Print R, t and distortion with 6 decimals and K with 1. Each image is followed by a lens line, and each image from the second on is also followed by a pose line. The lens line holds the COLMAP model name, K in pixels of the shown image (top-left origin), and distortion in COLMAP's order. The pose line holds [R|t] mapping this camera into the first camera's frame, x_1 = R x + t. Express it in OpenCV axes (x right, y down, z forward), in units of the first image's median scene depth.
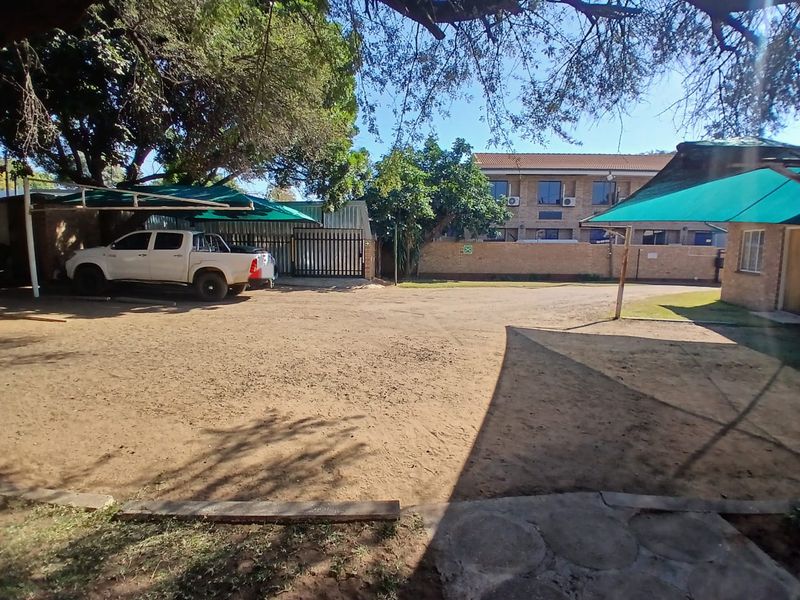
lens RADIAL K [[409.7, 0, 400.0], [0, 409.7, 300.0], [0, 0, 1]] dist [0.001156, -0.035275]
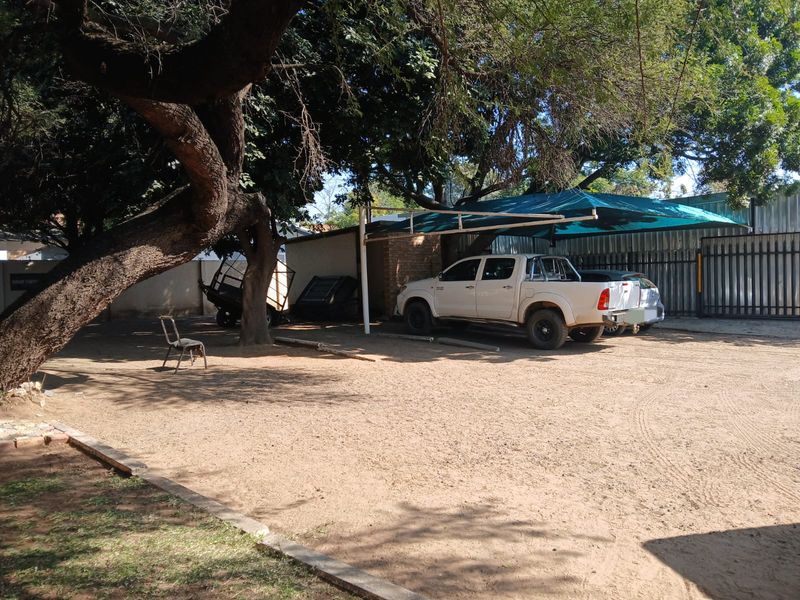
lens RADIAL K [[632.2, 0, 400.0], [0, 632.2, 300.0], [0, 0, 1]] dist [0.005084, 0.000003]
pose [[0.702374, -0.004034, -0.711796, 0.156322], [-0.053968, 0.996804, -0.058903, -0.003858], [0.709759, 0.079786, 0.699912, 0.029359]]
